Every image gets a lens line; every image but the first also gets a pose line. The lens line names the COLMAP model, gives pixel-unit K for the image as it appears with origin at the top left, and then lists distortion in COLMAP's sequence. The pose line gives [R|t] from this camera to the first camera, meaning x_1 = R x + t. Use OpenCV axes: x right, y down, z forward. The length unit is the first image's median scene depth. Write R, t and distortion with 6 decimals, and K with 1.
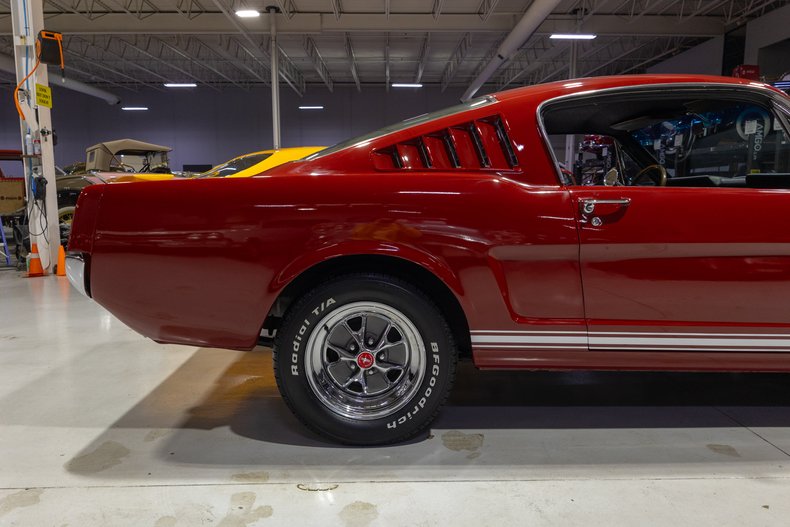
lens RADIAL K [[546.1, 0, 392.9], [0, 546.1, 261.8], [0, 0, 1]] dist [0.008715, -0.005027]
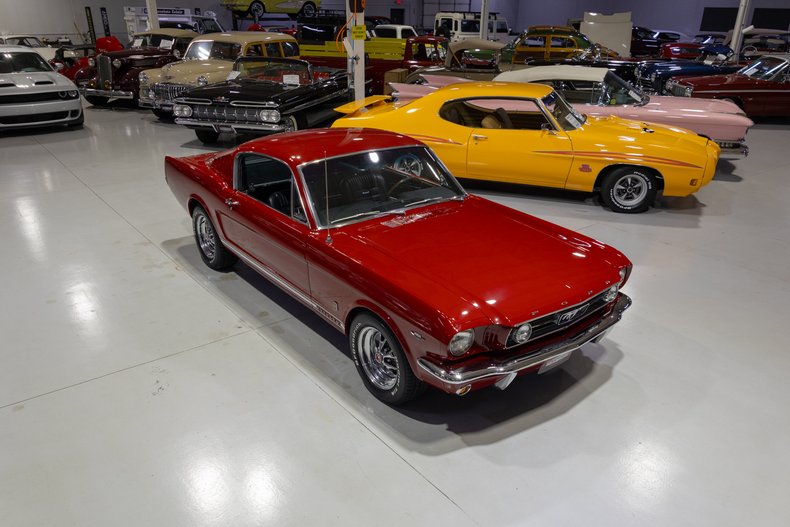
lens RADIAL K [[610.6, 0, 397.4], [0, 610.6, 303.5], [0, 0, 1]] dist [0.005276, -0.002070]
pose [[0.596541, 0.358810, -0.717910, 1.768553], [-0.113008, 0.923140, 0.367481, -0.464083], [0.794587, -0.138088, 0.591239, -0.067568]]
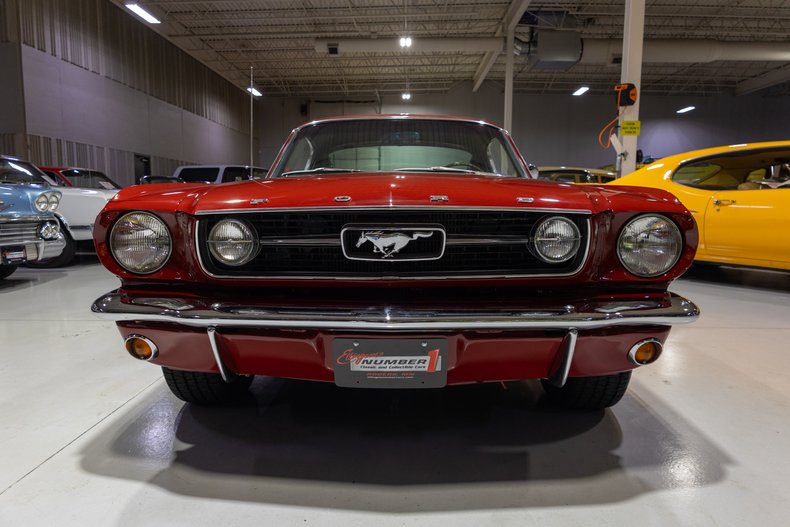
lens RADIAL K [[544.9, 0, 392.8], [0, 544.9, 262.5], [0, 0, 1]] dist [0.004574, -0.003985]
pose [[-0.047426, 0.111532, -0.992628, 1.580085], [-0.133122, 0.984176, 0.116943, -0.087856], [0.989964, 0.137687, -0.031829, 0.912774]]
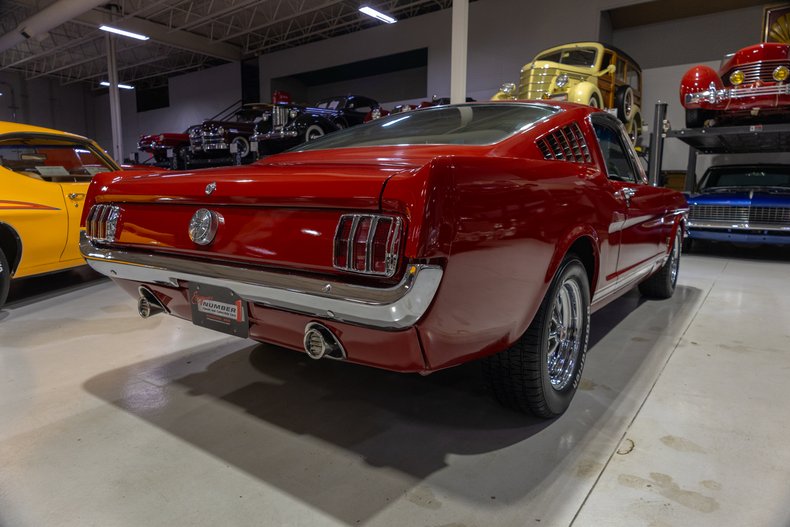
lens RADIAL K [[501.3, 0, 392.8], [0, 501.3, 260.0], [0, 0, 1]] dist [0.002140, -0.004165]
pose [[0.609684, -0.102269, 0.786020, -0.639359], [0.097553, 0.993784, 0.053634, -0.032705], [-0.786619, 0.043979, 0.615871, 0.398129]]
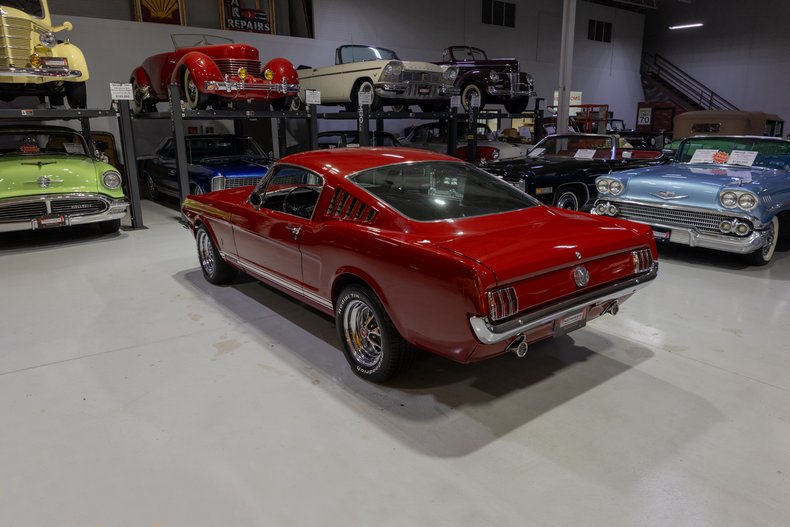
lens RADIAL K [[545.0, 0, 416.6], [0, 545.0, 262.8], [0, 0, 1]] dist [0.007325, 0.001164]
pose [[-0.614230, -0.196468, 0.764279, -0.925601], [0.108110, 0.938429, 0.328120, -0.439950], [-0.781686, 0.284168, -0.555171, 1.638001]]
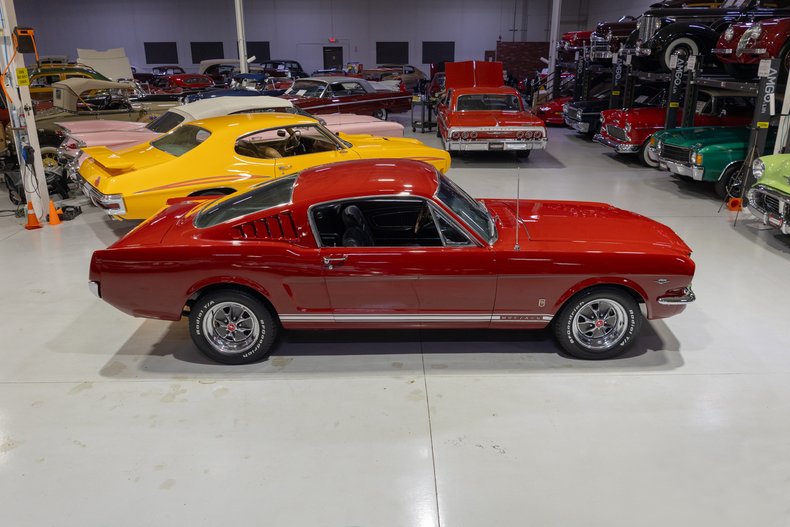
lens RADIAL K [[628.4, 0, 406.6], [0, 628.4, 265.9], [0, 0, 1]] dist [-0.005420, -0.007859]
pose [[0.999982, -0.001962, 0.005669, 0.387940], [0.000714, 0.977216, 0.212245, -0.359314], [-0.005956, -0.212237, 0.977200, -0.850559]]
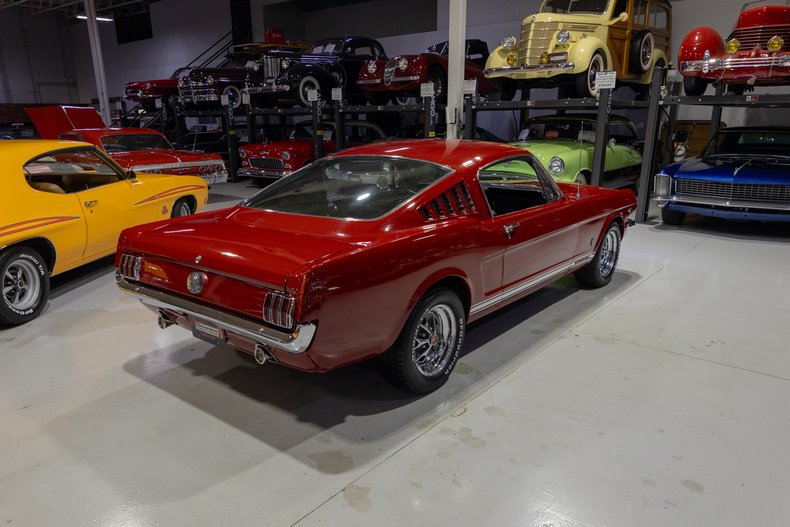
lens RADIAL K [[578.5, 0, 381.4], [0, 578.5, 293.0], [0, 0, 1]] dist [0.004244, -0.004696]
pose [[0.656973, -0.227511, 0.718766, -0.851593], [0.109439, 0.972061, 0.207656, -0.208432], [-0.745928, -0.057763, 0.663517, -0.019044]]
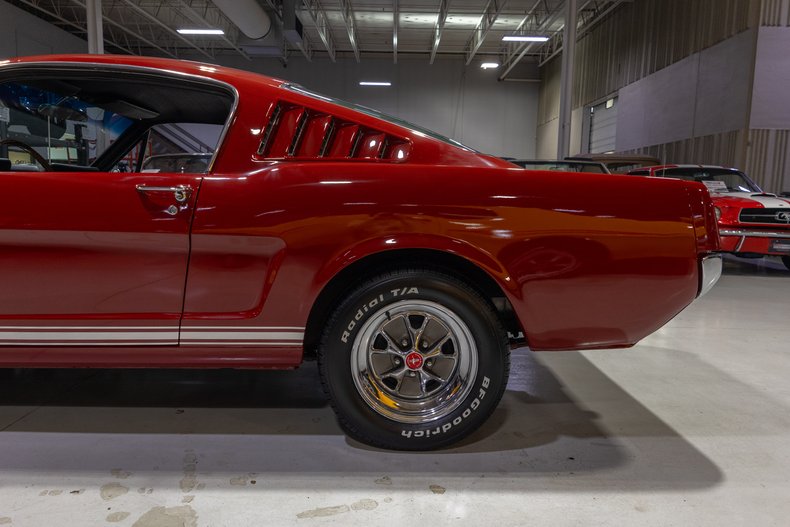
lens RADIAL K [[559.9, 0, 397.2], [0, 559.9, 259.9], [0, 0, 1]] dist [0.018151, -0.006535]
pose [[-0.999682, -0.022333, 0.011731, -0.030327], [-0.018744, 0.968811, 0.247089, -0.213039], [-0.016883, 0.246791, -0.968922, 1.711662]]
